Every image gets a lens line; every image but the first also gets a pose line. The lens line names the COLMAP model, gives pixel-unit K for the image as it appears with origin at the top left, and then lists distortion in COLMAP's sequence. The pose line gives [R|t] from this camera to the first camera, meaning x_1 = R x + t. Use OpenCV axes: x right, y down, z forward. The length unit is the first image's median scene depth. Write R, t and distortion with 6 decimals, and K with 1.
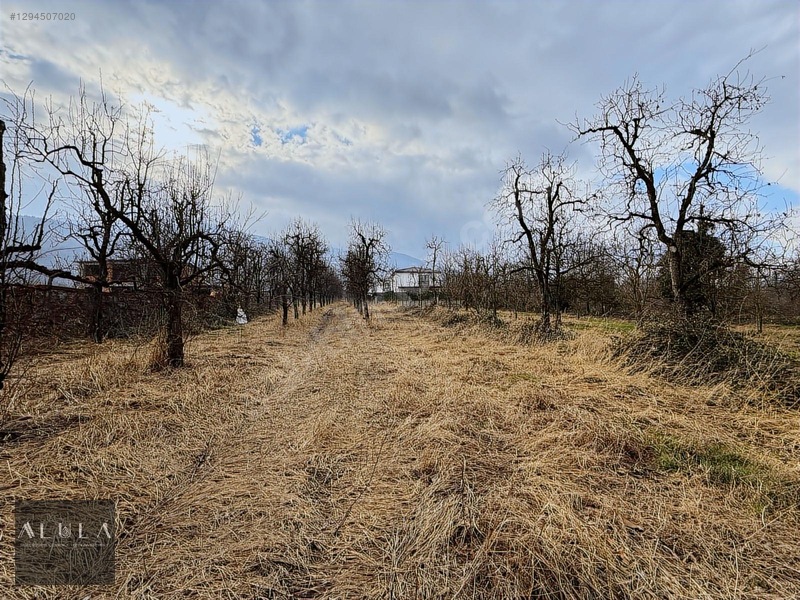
lens RADIAL K [[314.4, 0, 400.0], [0, 314.4, 300.0], [0, 0, 1]] dist [-0.004422, 0.000356]
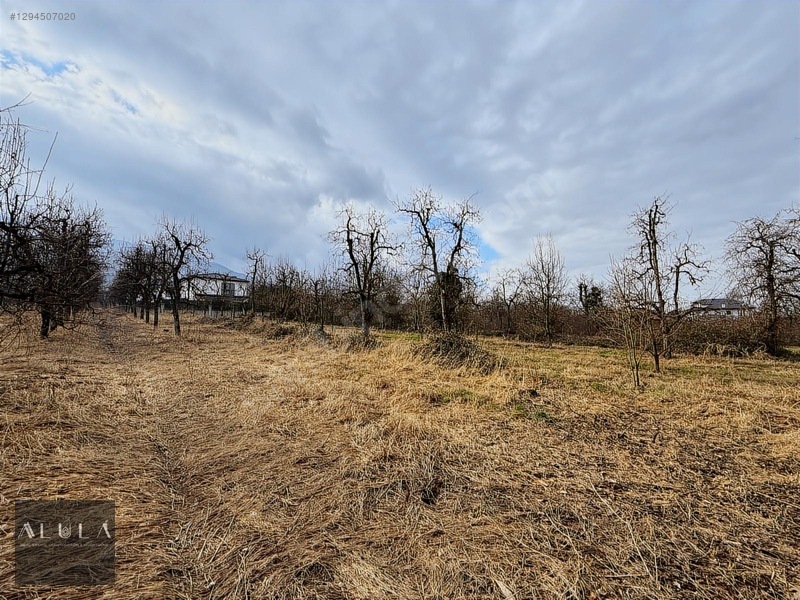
lens RADIAL K [[314.4, 0, 400.0], [0, 314.4, 300.0], [0, 0, 1]] dist [-0.004422, 0.000356]
pose [[0.815900, 0.059059, 0.575169, -0.176342], [-0.037091, 0.998067, -0.049867, -0.012167], [-0.577002, 0.019353, 0.816514, -0.152011]]
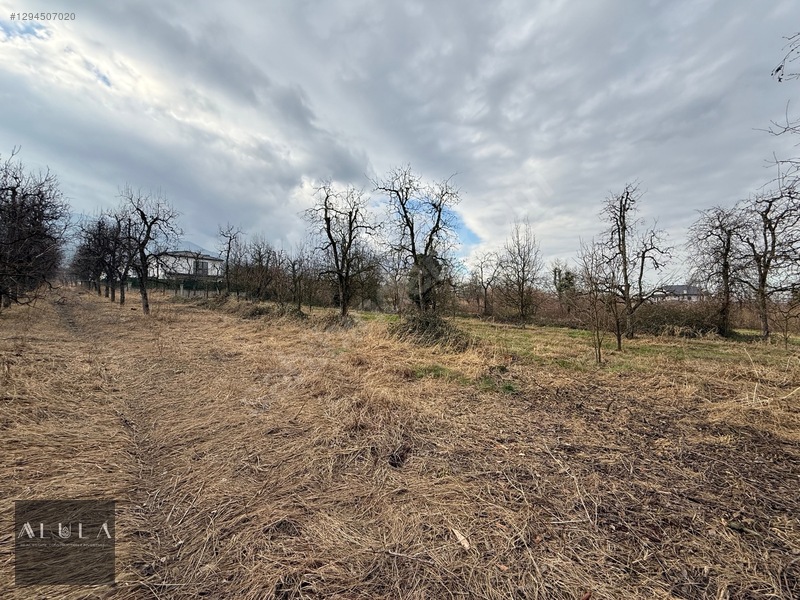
lens RADIAL K [[314.4, 0, 400.0], [0, 314.4, 300.0], [0, 0, 1]] dist [-0.004422, 0.000356]
pose [[0.777590, 0.035566, 0.627765, -0.171414], [-0.047806, 0.998853, 0.002626, -0.003772], [-0.626951, -0.032053, 0.778399, -0.160497]]
